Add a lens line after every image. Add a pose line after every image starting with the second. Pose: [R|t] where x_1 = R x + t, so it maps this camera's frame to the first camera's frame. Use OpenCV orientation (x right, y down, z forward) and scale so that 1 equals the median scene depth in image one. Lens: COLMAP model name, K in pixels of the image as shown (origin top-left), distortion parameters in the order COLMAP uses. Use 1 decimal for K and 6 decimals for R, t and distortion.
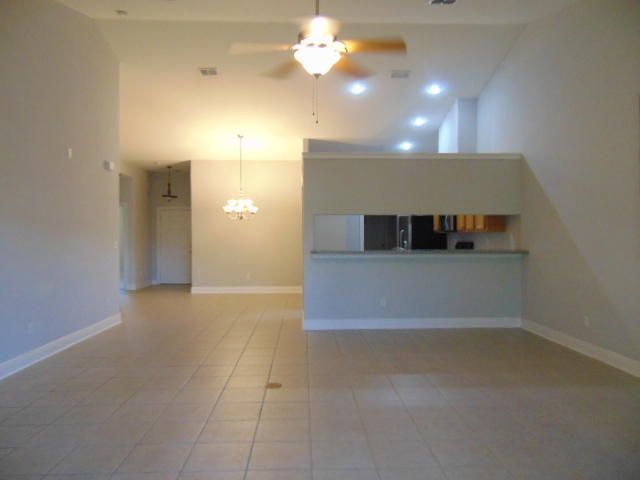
lens RADIAL K [[473.7, 0, 320.6], [0, 473.7, 239.8], [0, 0, 1]] dist [0.014491, 0.003660]
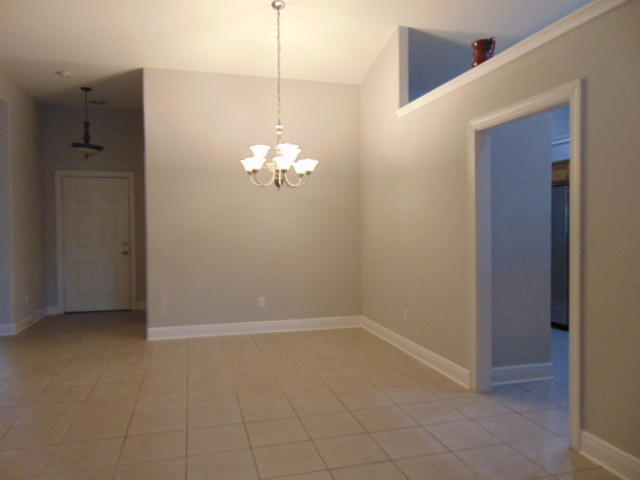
lens RADIAL K [[473.7, 0, 319.0], [0, 473.7, 239.1], [0, 0, 1]] dist [0.014491, 0.003660]
pose [[0.973614, -0.007900, 0.228065, -0.206142], [0.002957, 0.999753, 0.022008, -0.002533], [-0.228182, -0.020753, 0.973397, 0.470849]]
